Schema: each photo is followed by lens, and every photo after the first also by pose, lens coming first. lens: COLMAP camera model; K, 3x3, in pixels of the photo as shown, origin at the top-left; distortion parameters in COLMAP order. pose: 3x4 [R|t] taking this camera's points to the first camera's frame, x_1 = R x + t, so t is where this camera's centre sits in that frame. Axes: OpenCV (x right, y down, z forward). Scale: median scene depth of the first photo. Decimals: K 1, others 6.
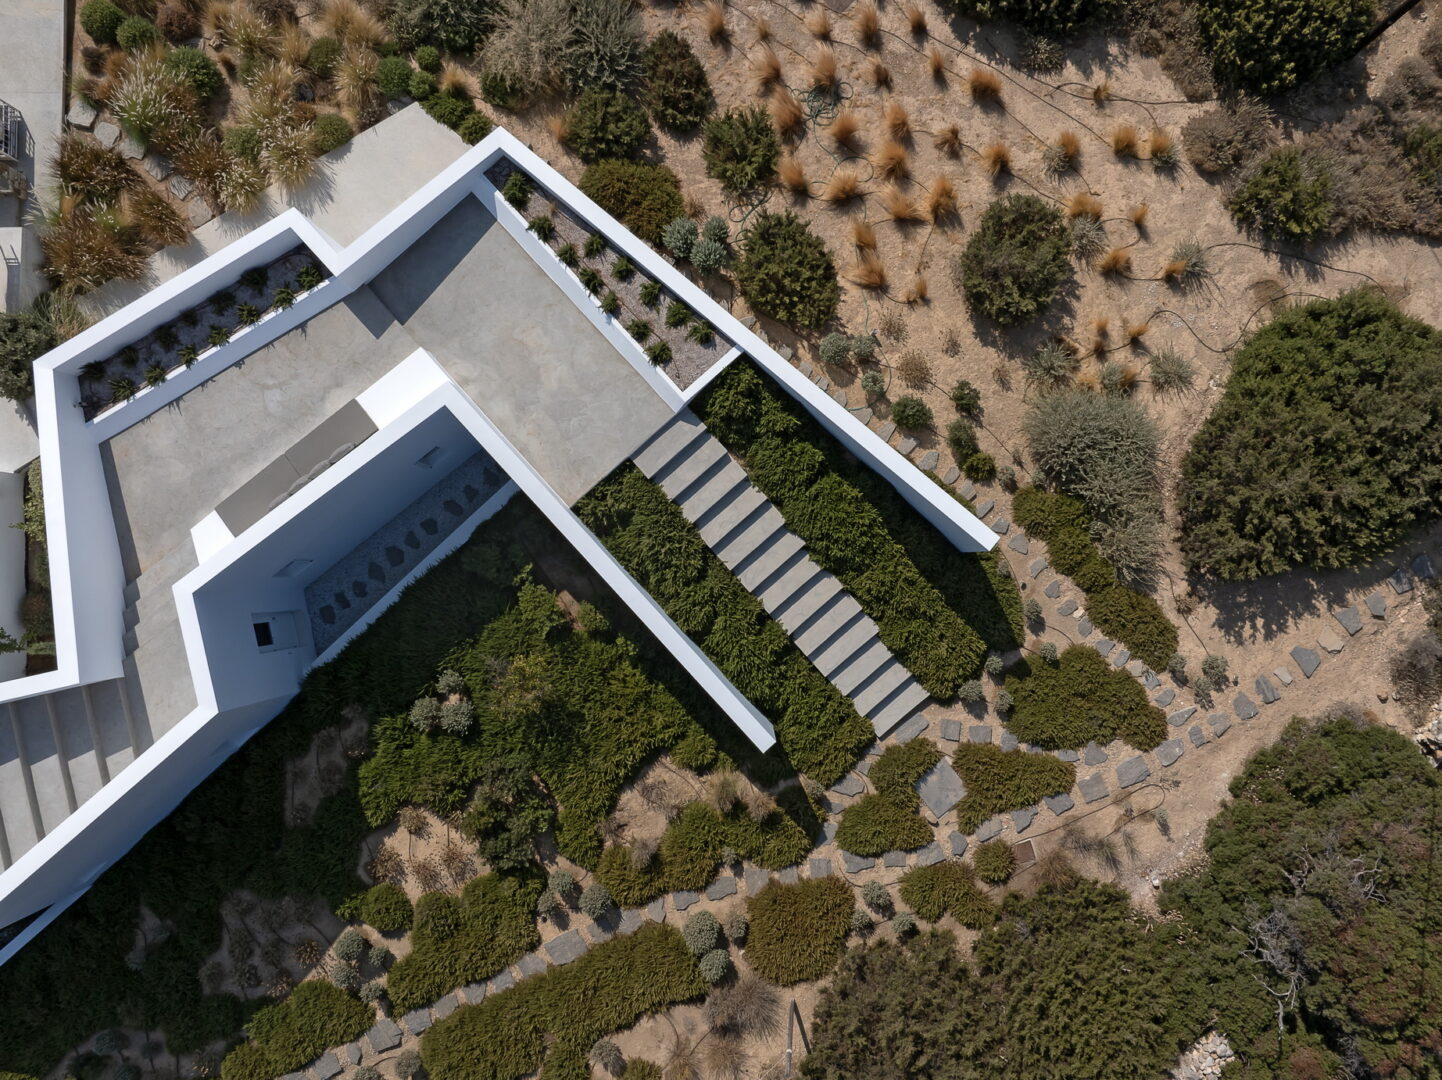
lens RADIAL K [[1030.0, 0, 719.2], [0, 1030.0, 531.3], [0, 0, 1]] dist [-0.042141, 0.002425]
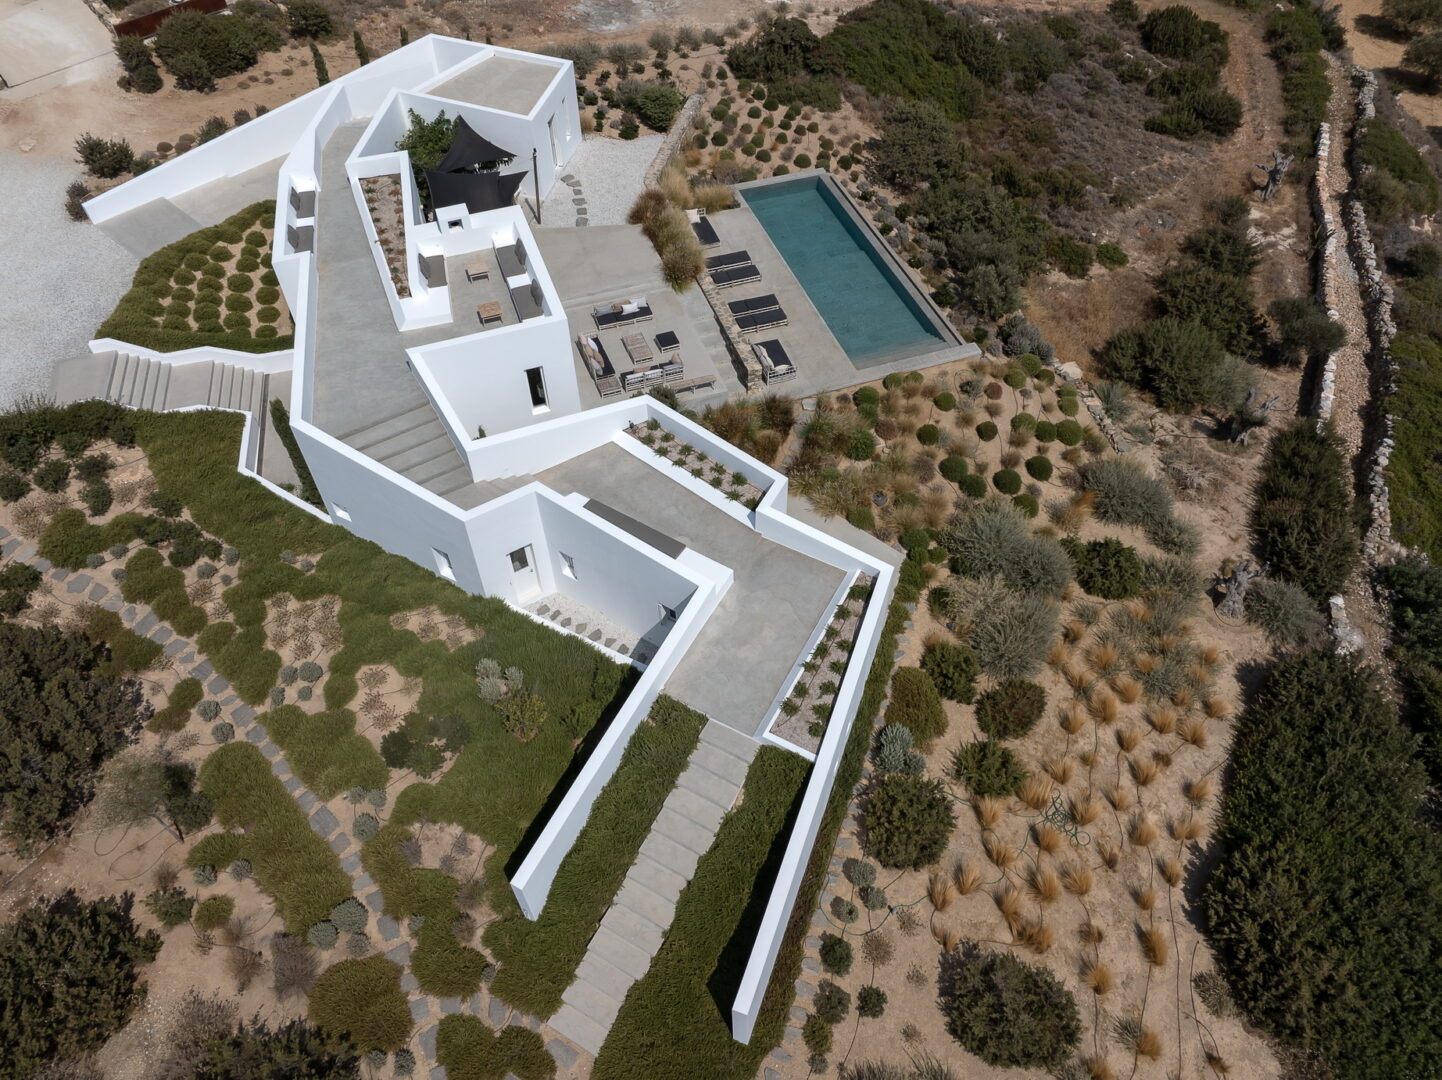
lens RADIAL K [[1030.0, 0, 719.2], [0, 1030.0, 531.3], [0, 0, 1]] dist [-0.042141, 0.002425]
pose [[0.329270, 0.722911, -0.607438, 0.493291], [-0.943126, 0.282980, -0.174460, 0.072270], [0.045774, 0.630334, 0.774973, -0.156014]]
